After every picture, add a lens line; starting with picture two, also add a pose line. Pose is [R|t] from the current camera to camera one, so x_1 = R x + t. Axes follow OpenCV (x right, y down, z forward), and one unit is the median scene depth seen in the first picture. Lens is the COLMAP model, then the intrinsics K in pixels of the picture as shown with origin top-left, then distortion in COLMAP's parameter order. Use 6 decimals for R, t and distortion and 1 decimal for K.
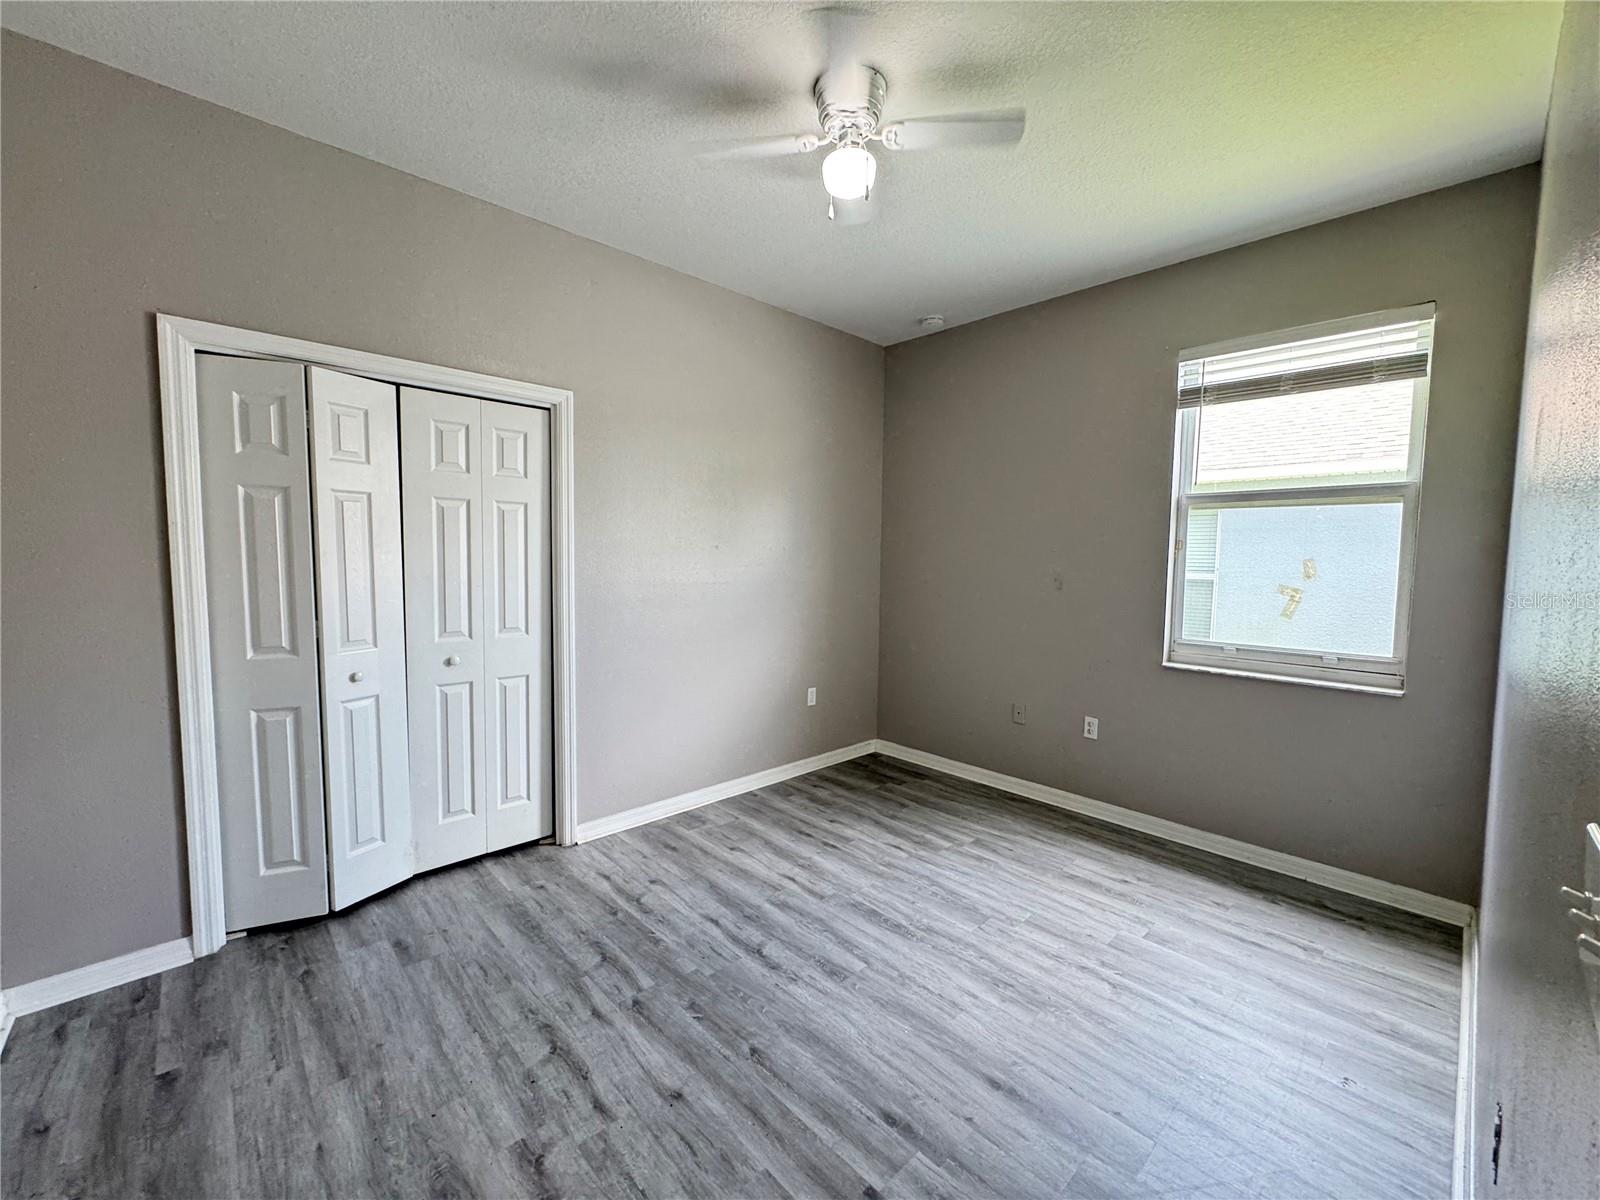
lens RADIAL K [[640.5, 0, 799.0], [0, 640.5, 599.4], [0, 0, 1]] dist [-0.003770, 0.000426]
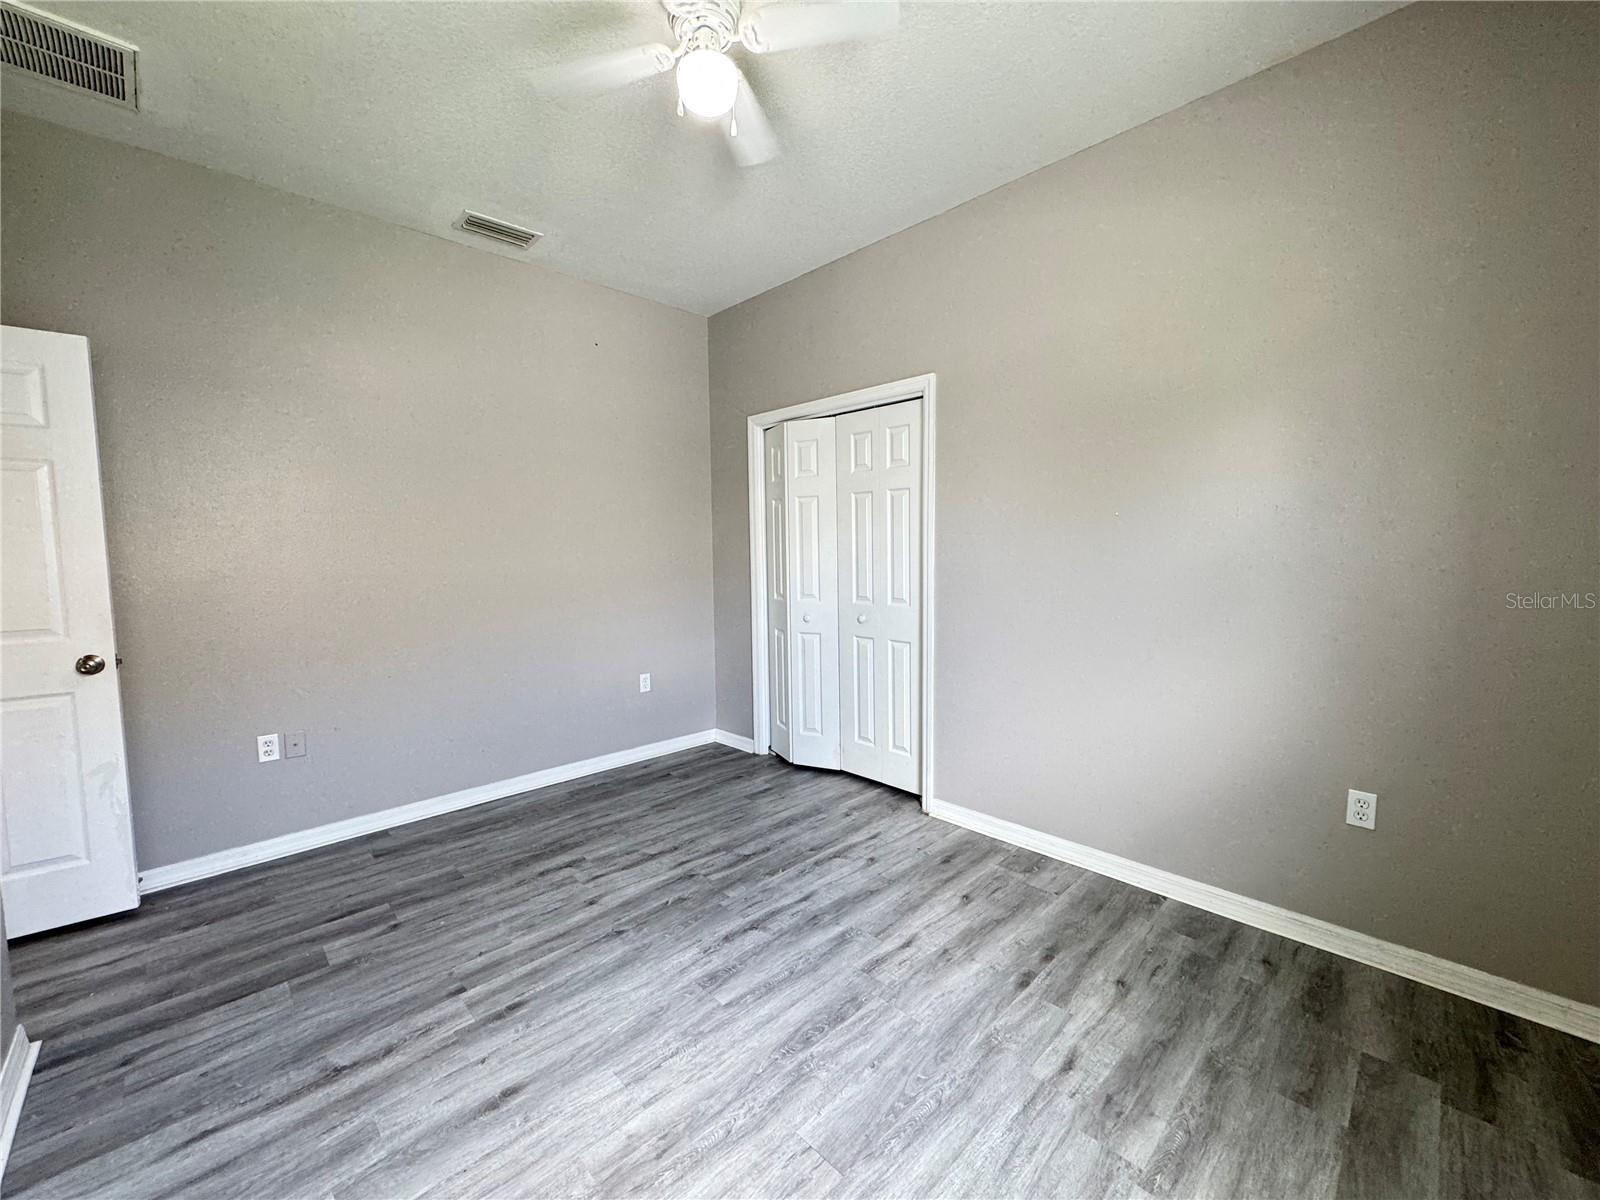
lens RADIAL K [[640.5, 0, 799.0], [0, 640.5, 599.4], [0, 0, 1]] dist [-0.003770, 0.000426]
pose [[0.017999, 0.065823, -0.997669, 0.867446], [-0.059335, 0.996142, 0.064652, -0.021941], [0.998076, 0.058033, 0.021836, 0.993264]]
